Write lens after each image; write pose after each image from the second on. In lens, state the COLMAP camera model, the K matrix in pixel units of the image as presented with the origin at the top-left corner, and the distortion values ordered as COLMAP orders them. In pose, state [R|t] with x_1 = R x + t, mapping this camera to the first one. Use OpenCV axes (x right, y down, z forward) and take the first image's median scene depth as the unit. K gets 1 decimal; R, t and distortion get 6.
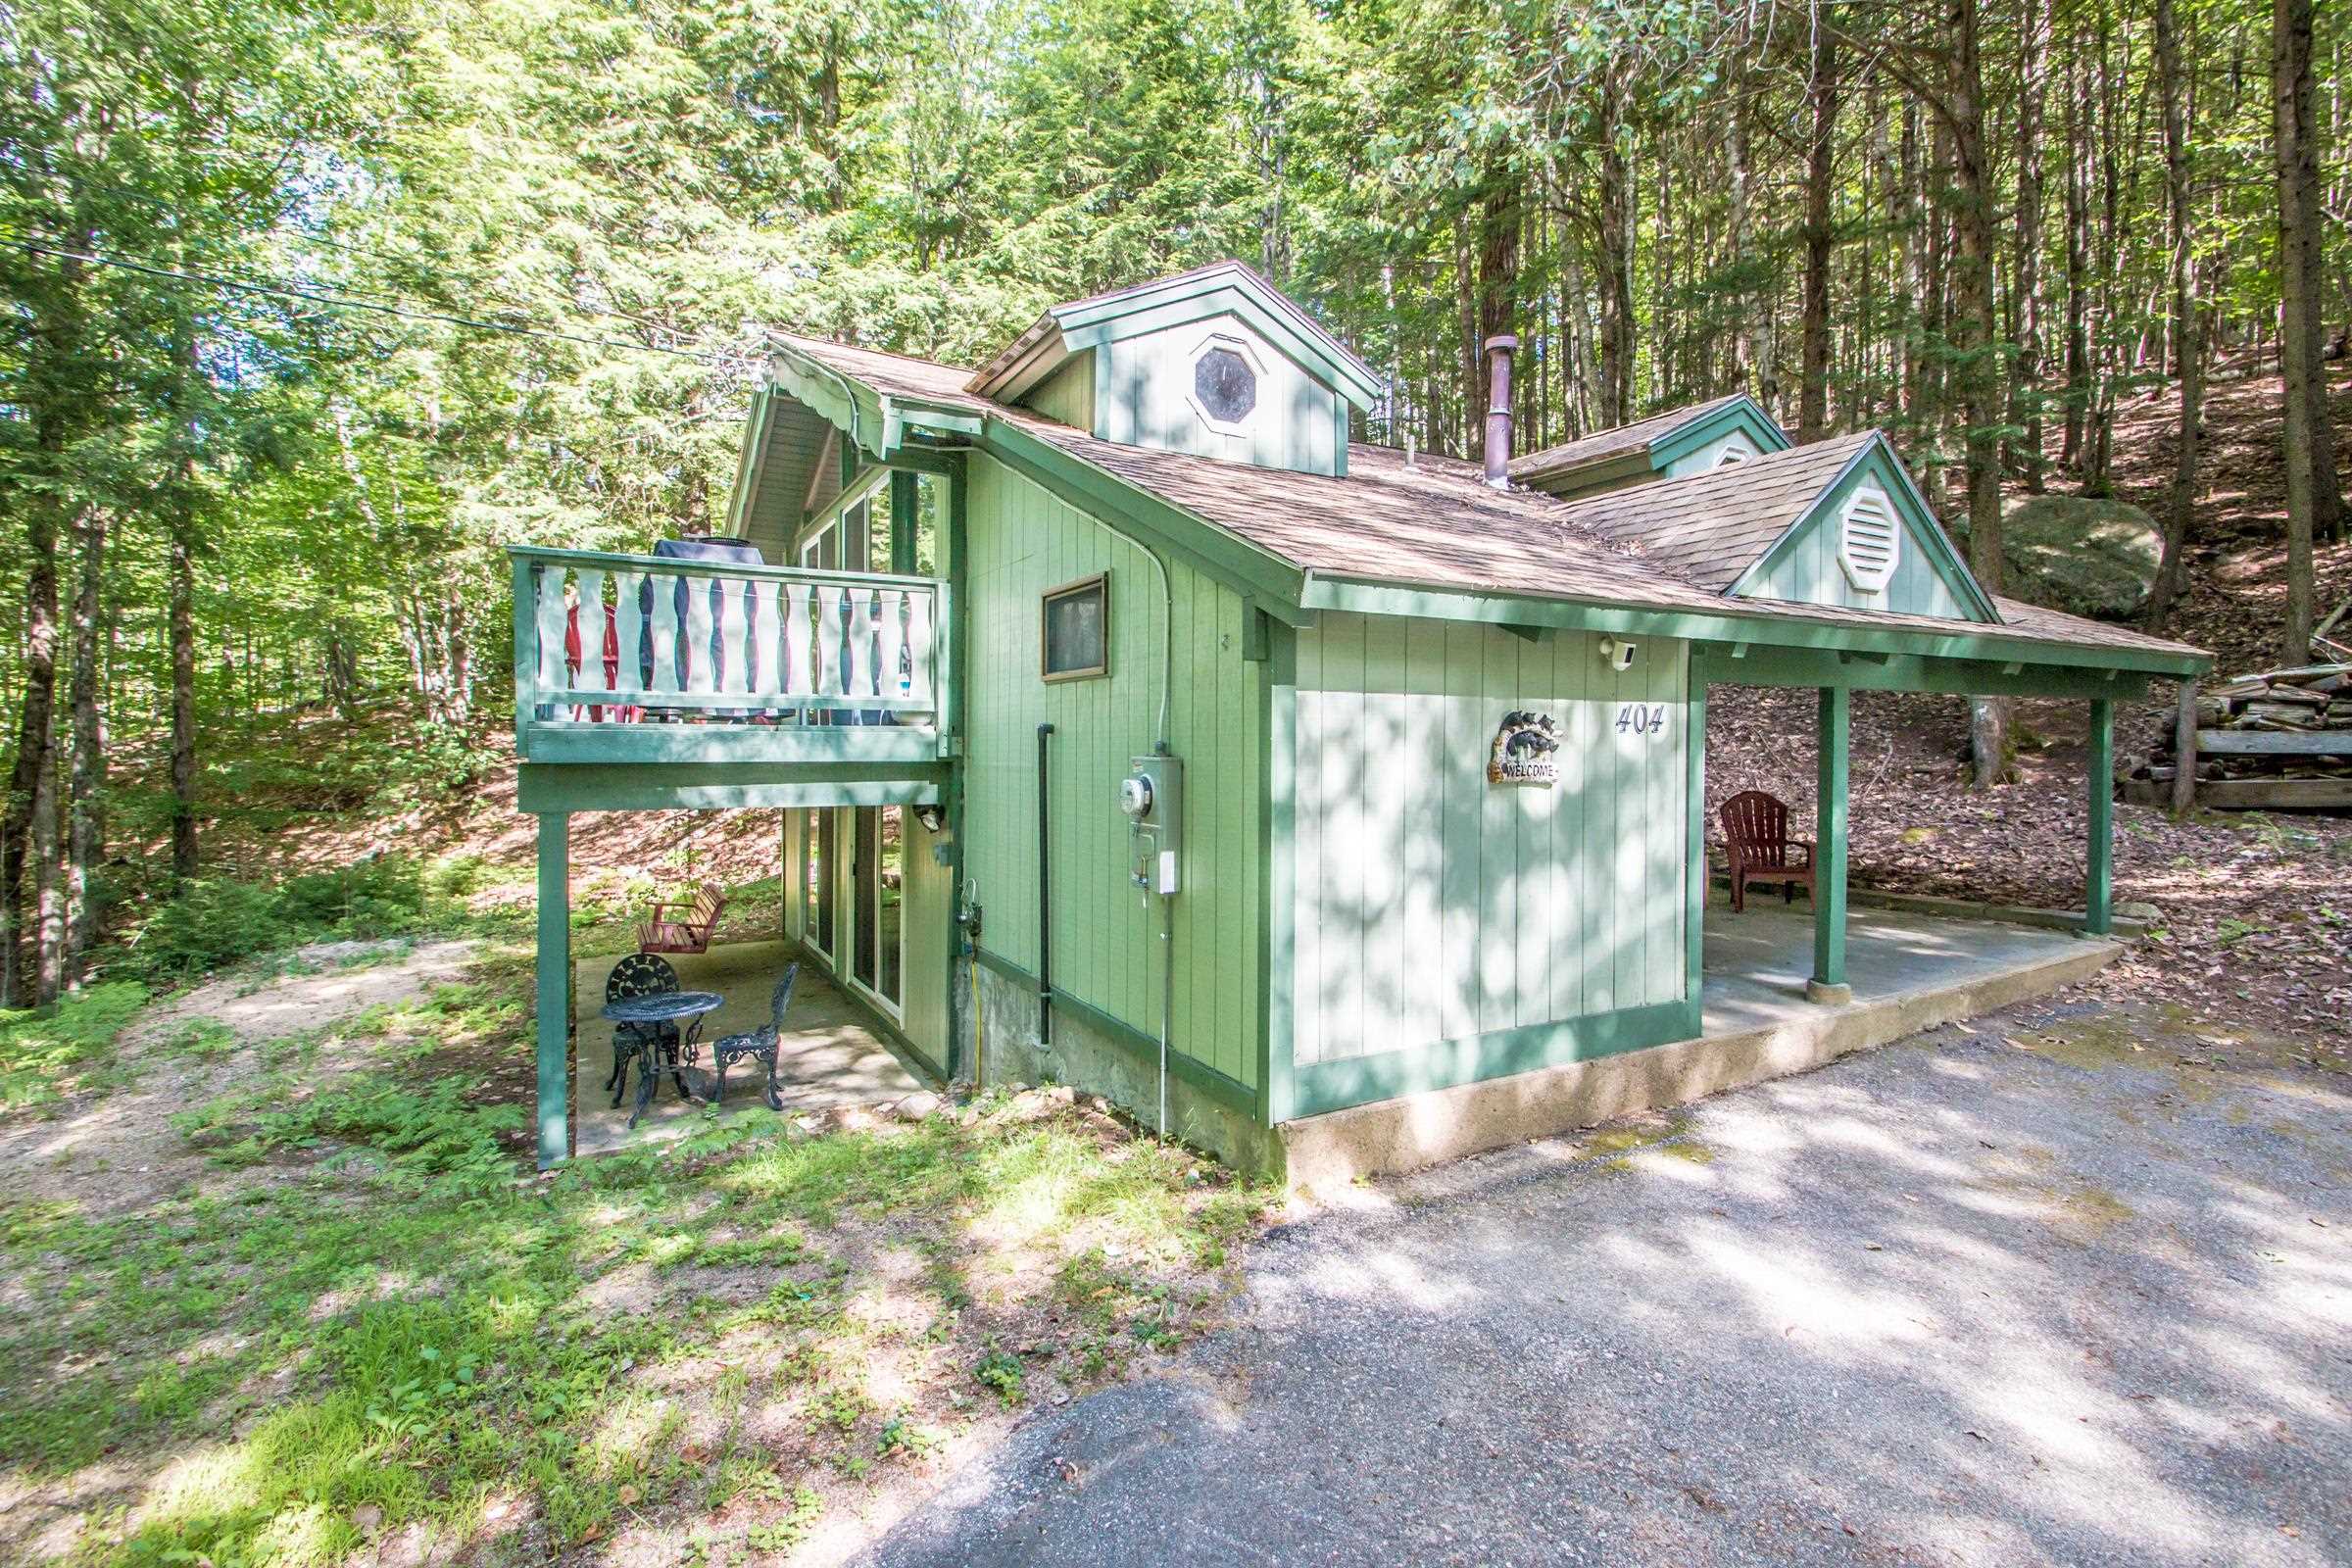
lens RADIAL K [[1103.8, 0, 1249.5], [0, 1103.8, 713.8], [0, 0, 1]] dist [0.001564, -0.011575]
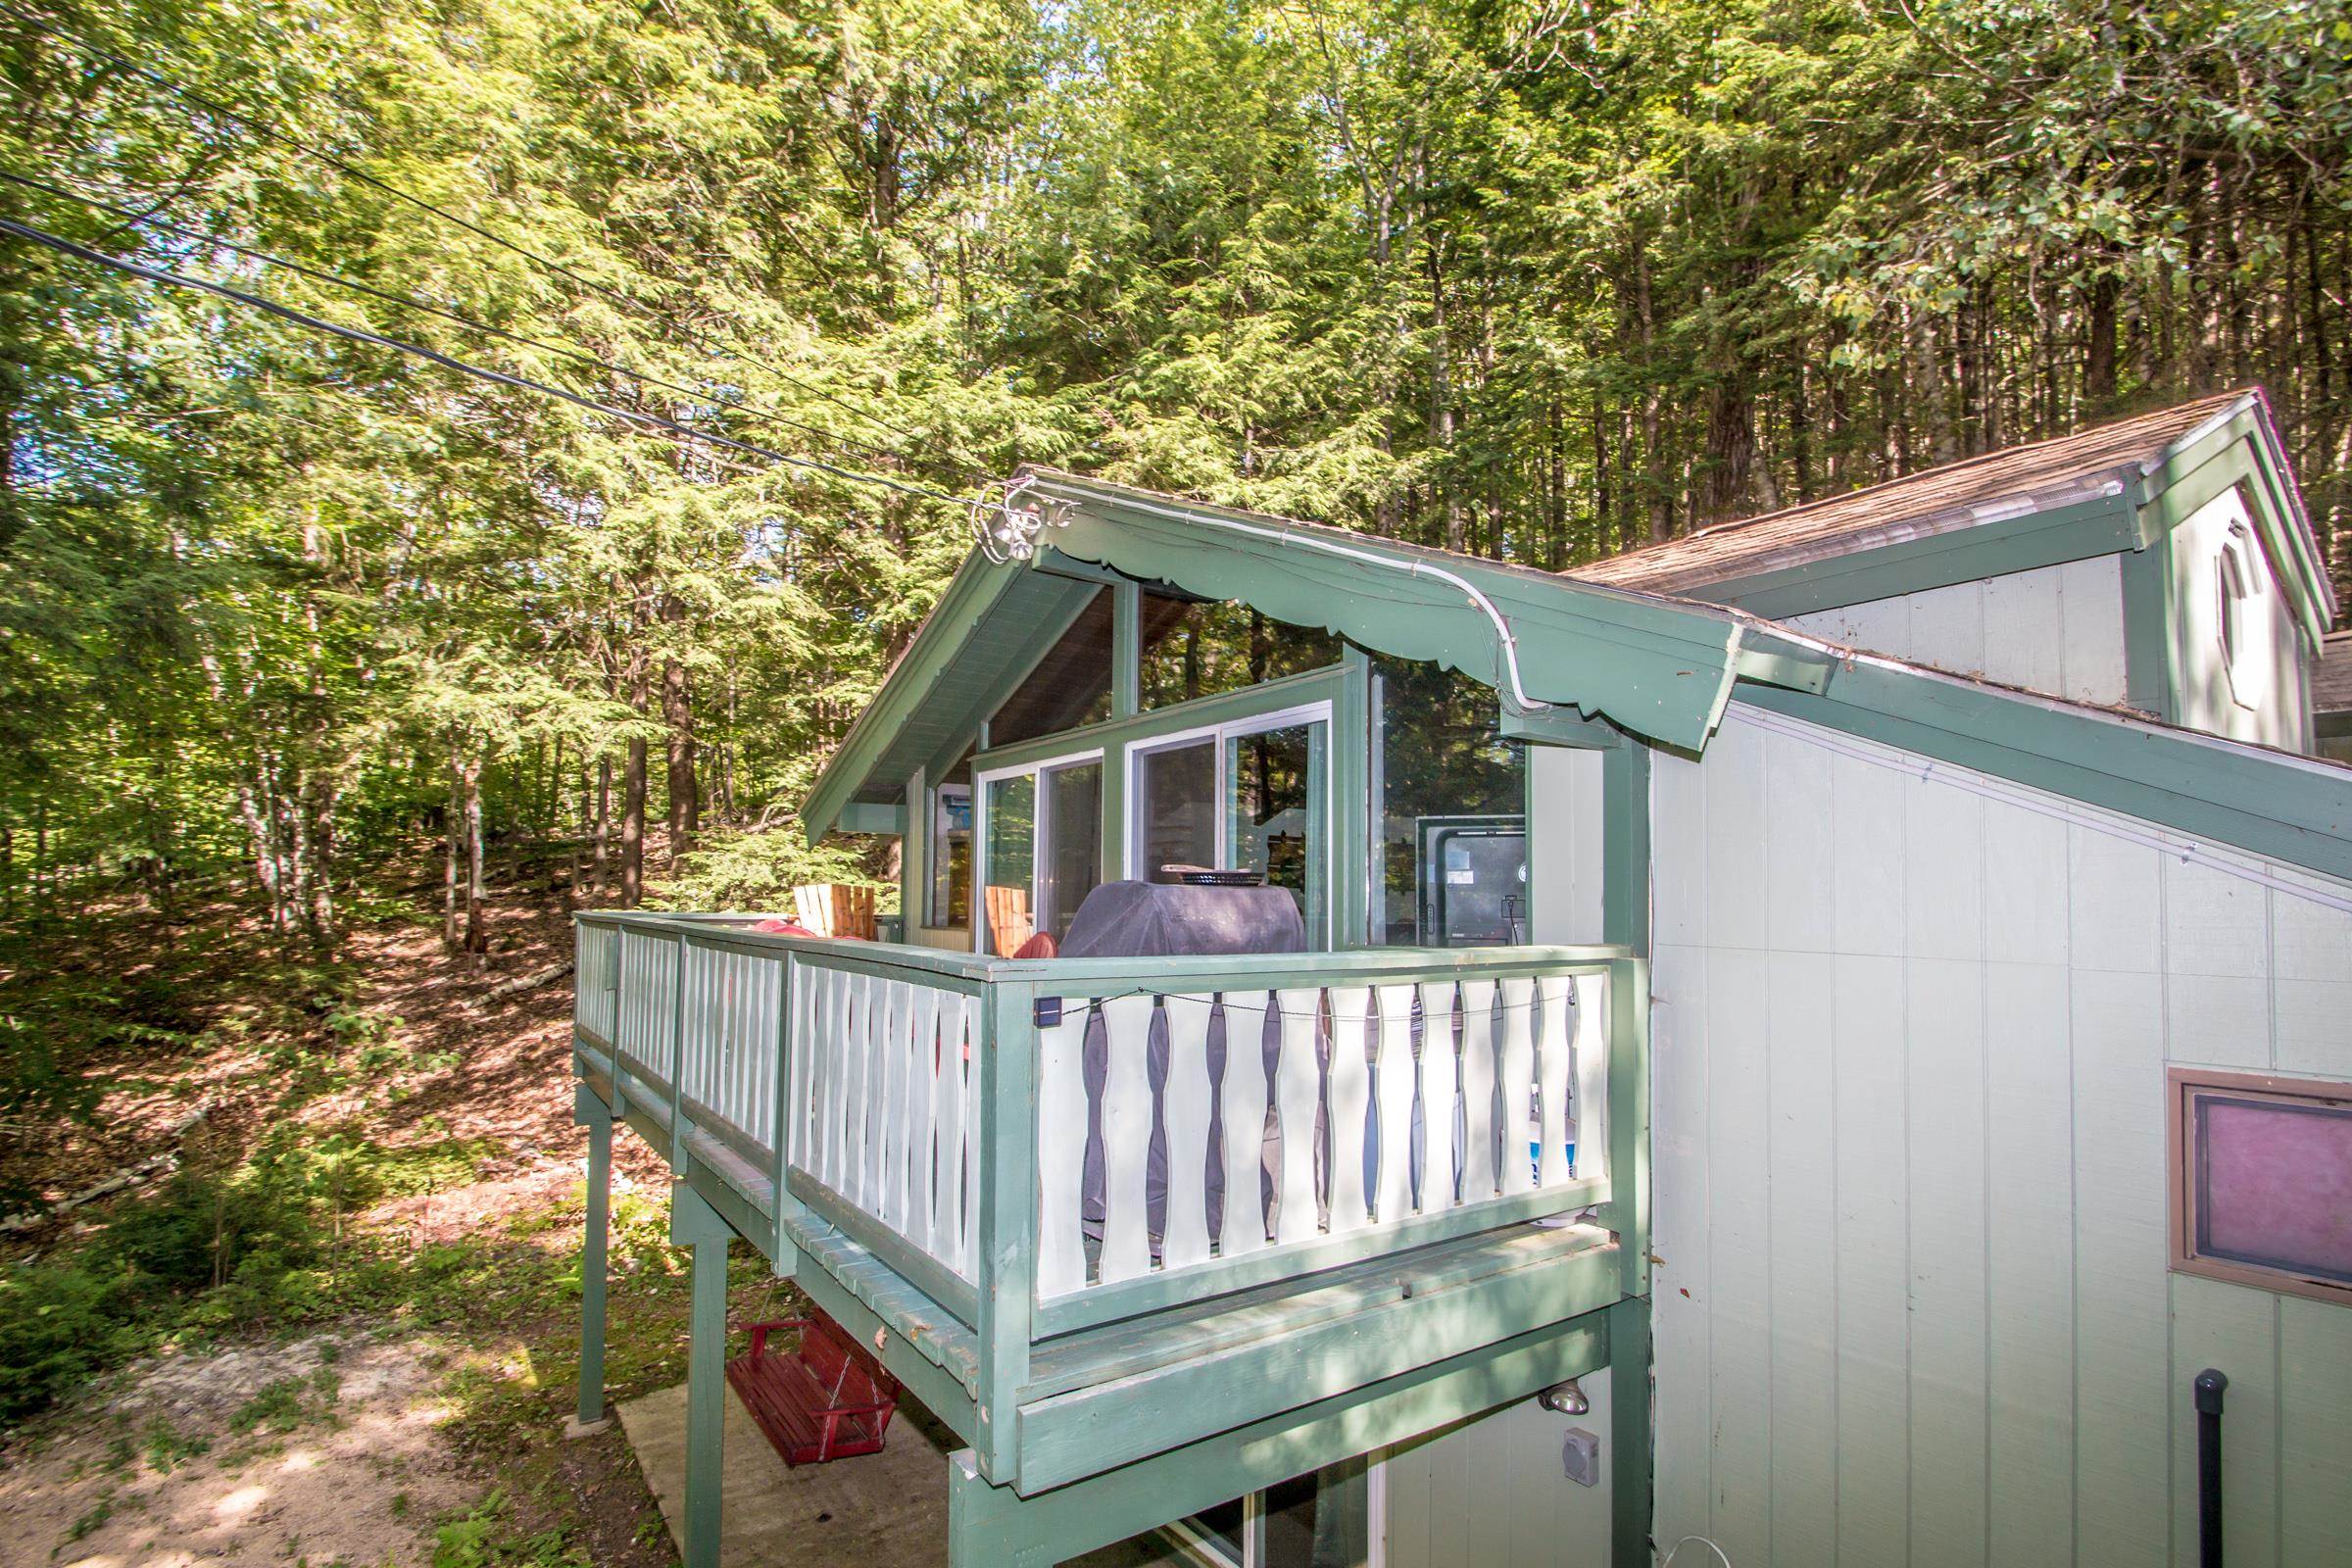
lens RADIAL K [[1098.9, 0, 1176.0], [0, 1098.9, 784.0], [0, 0, 1]] dist [-0.000591, -0.014472]
pose [[0.995954, 0.014560, 0.088680, -0.331630], [-0.009183, 0.998111, -0.060747, -0.100606], [-0.089397, 0.059687, 0.994206, 0.297825]]
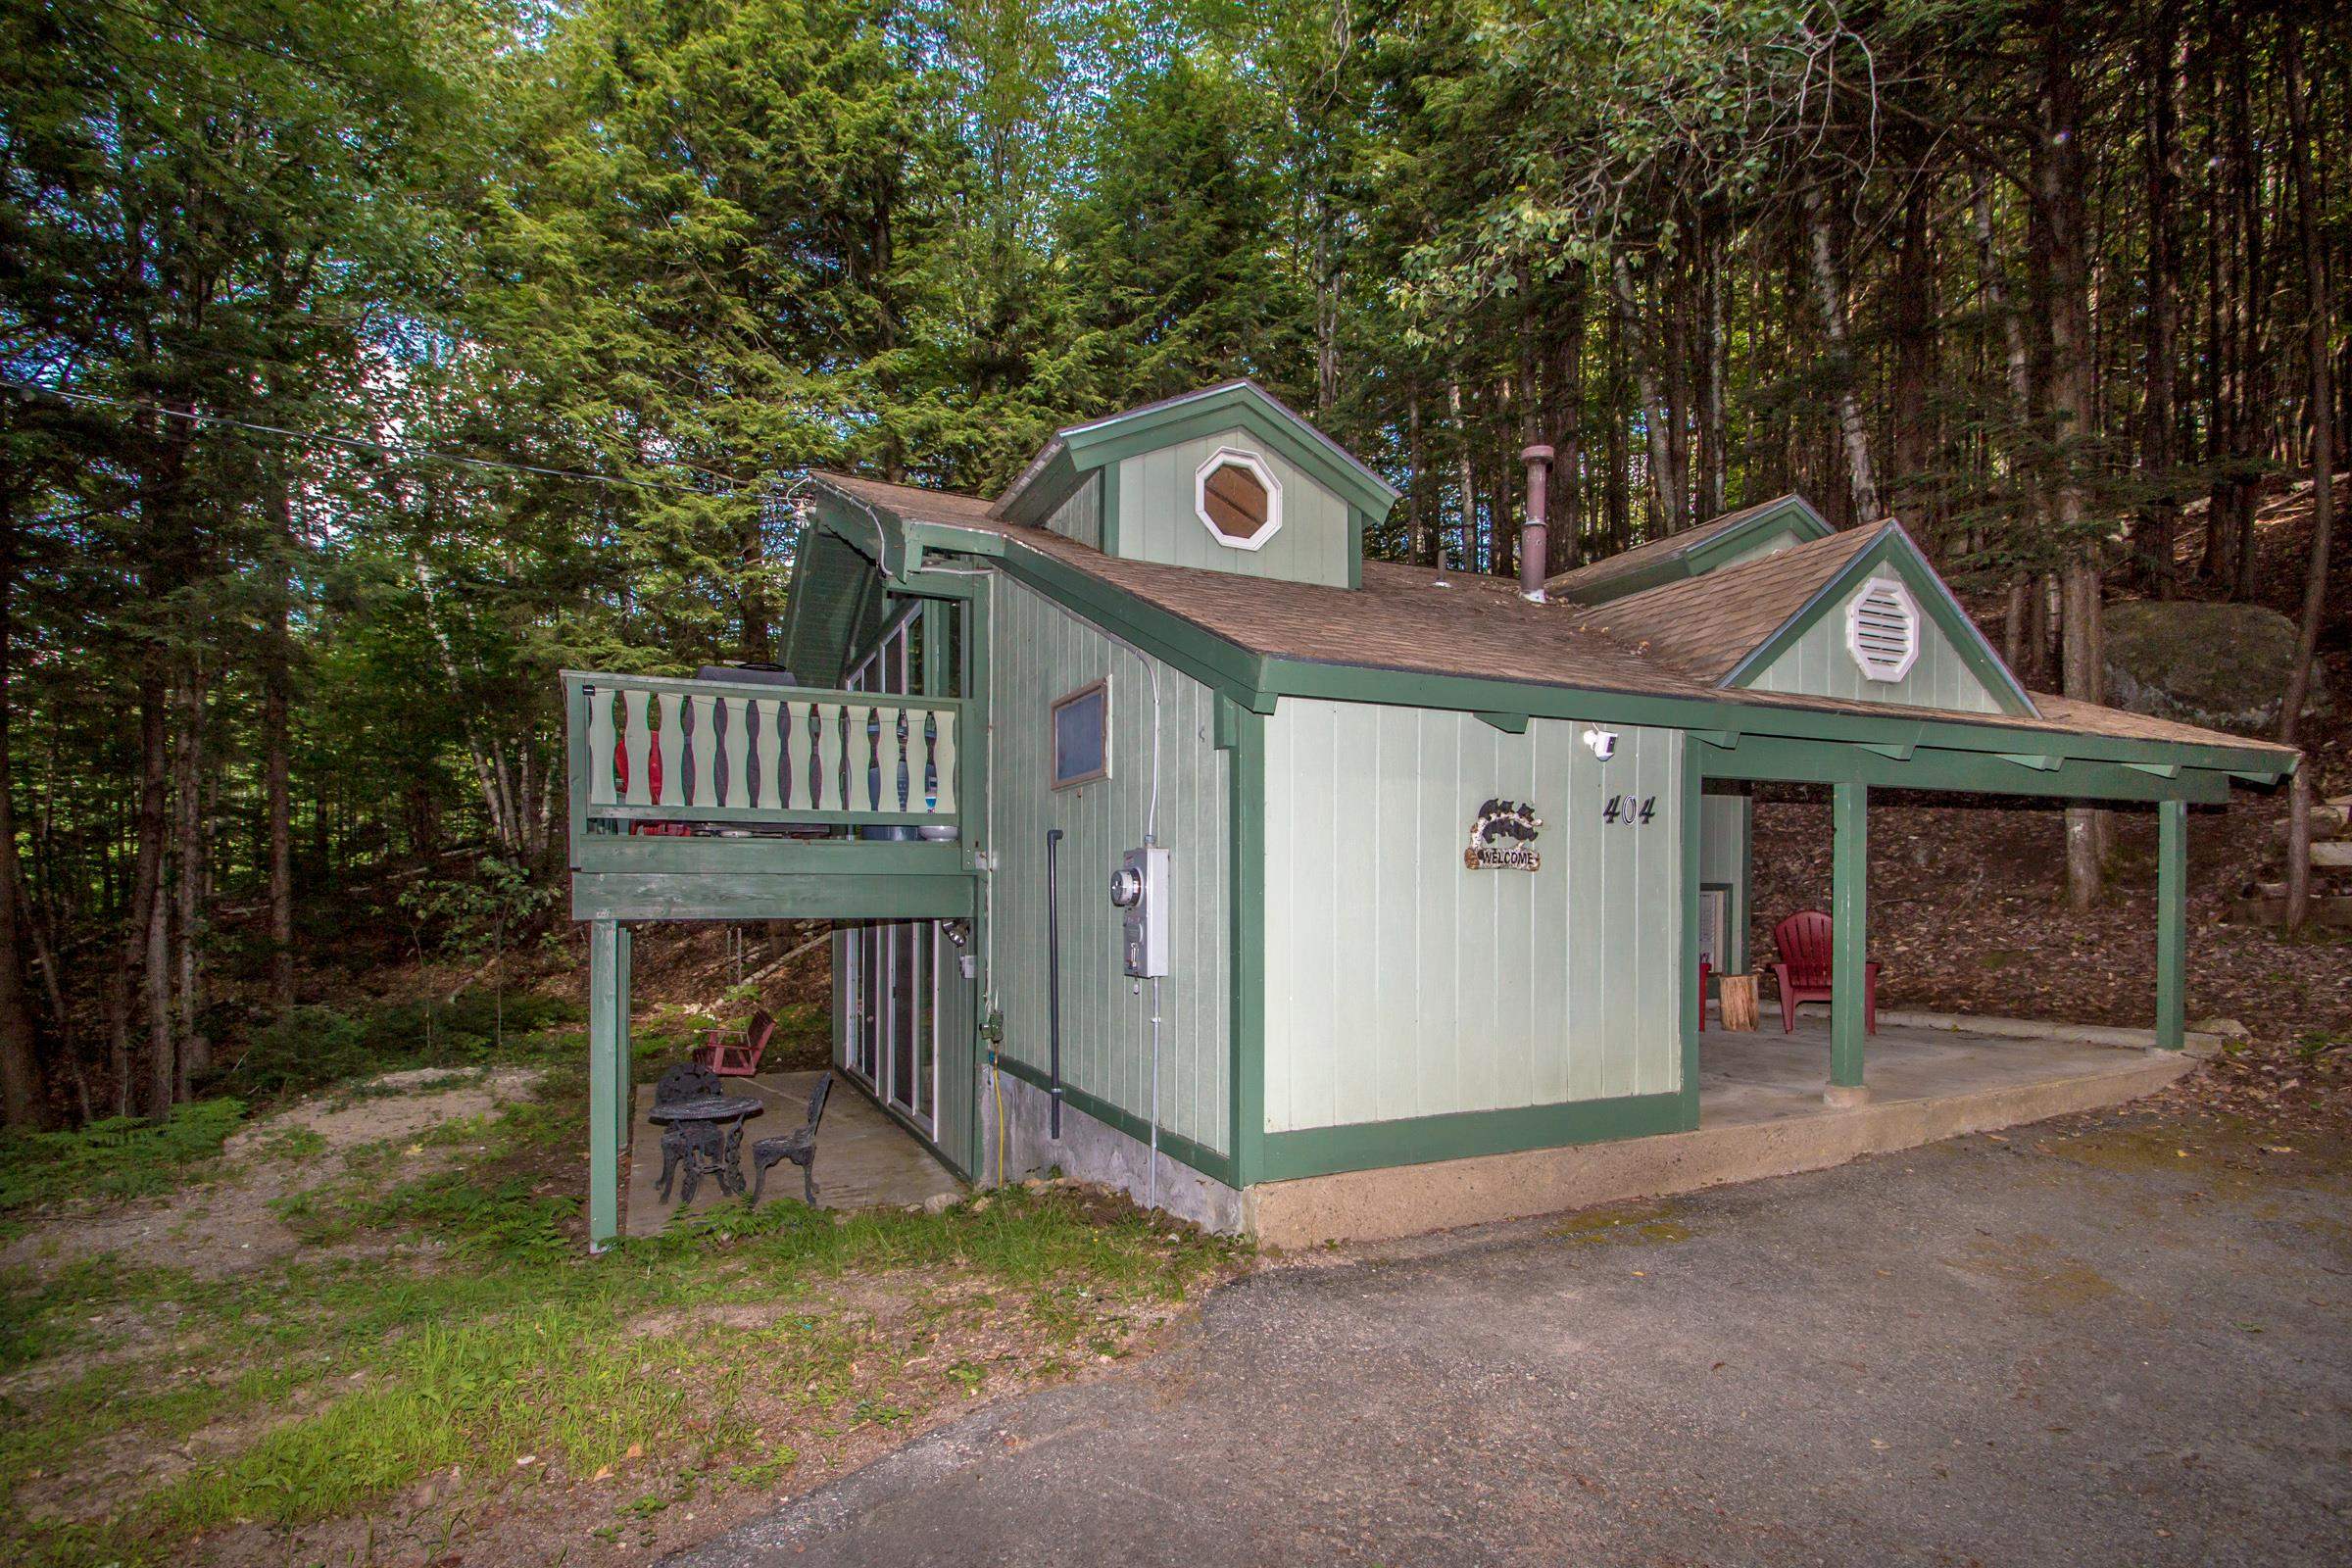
lens RADIAL K [[1179.2, 0, 1242.4], [0, 1179.2, 867.2], [0, 0, 1]] dist [-0.002416, -0.000328]
pose [[0.996114, -0.008715, -0.087642, 0.046670], [0.008050, 0.999936, -0.007939, 0.029709], [0.087705, 0.007203, 0.996120, -0.046846]]
